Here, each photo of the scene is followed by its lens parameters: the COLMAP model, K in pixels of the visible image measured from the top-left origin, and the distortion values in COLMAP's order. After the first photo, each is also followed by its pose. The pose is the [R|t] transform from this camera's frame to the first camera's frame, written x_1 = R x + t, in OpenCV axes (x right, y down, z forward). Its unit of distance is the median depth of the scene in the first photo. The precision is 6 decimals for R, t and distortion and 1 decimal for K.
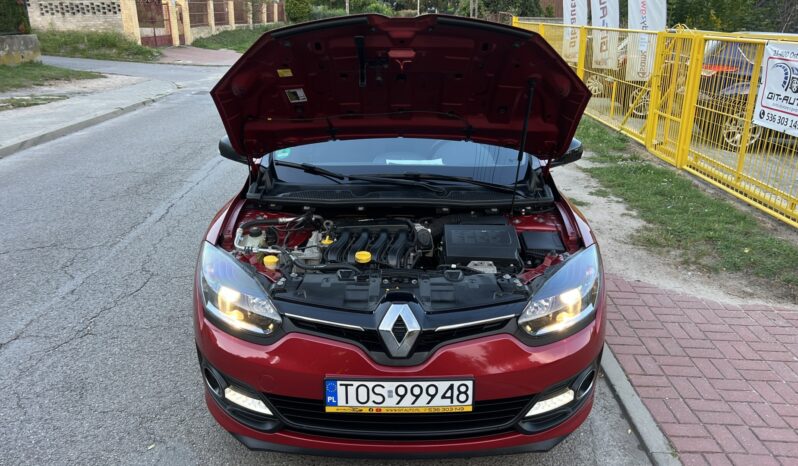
lens RADIAL K [[624.2, 0, 399.9], [0, 624.2, 228.0], [0, 0, 1]] dist [0.071756, -0.079308]
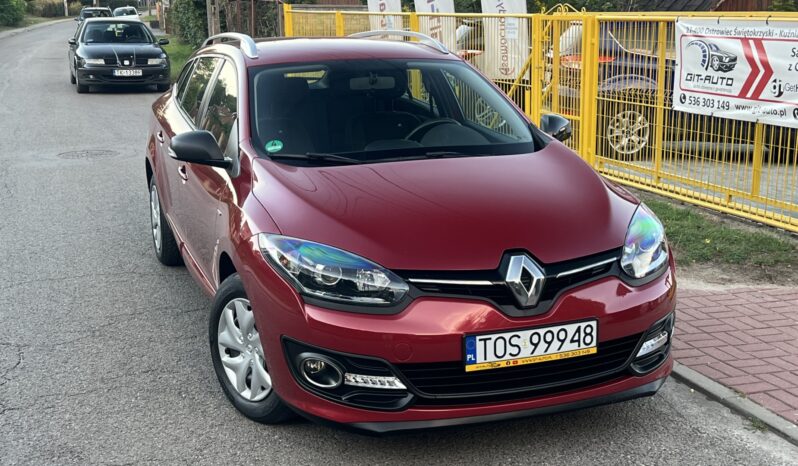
lens RADIAL K [[1018.7, 0, 394.3], [0, 1018.7, 232.6], [0, 0, 1]] dist [0.082855, 0.000000]
pose [[0.941632, -0.087810, 0.324991, -0.704698], [0.122437, 0.988600, -0.087637, 0.198720], [-0.313591, 0.122313, 0.941648, -0.482292]]
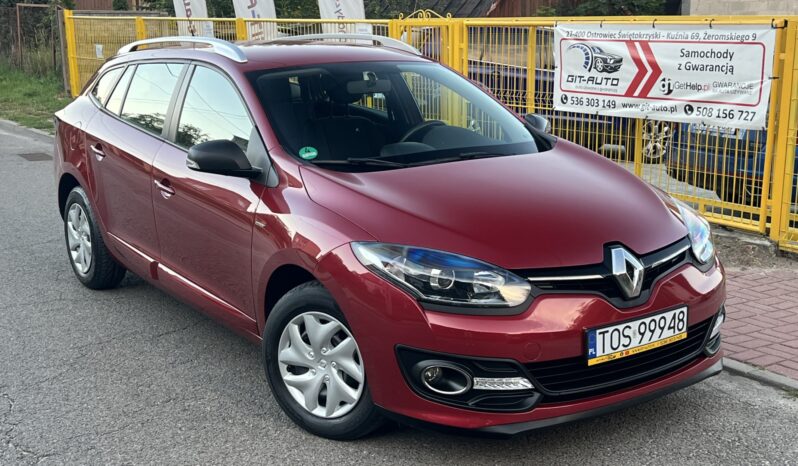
lens RADIAL K [[1018.7, 0, 392.3], [0, 1018.7, 239.7], [0, 0, 1]] dist [0.082855, 0.000000]
pose [[0.823397, -0.138258, 0.550365, -1.204973], [0.196870, 0.979227, -0.048544, 0.112175], [-0.532221, 0.148321, 0.833512, -0.207627]]
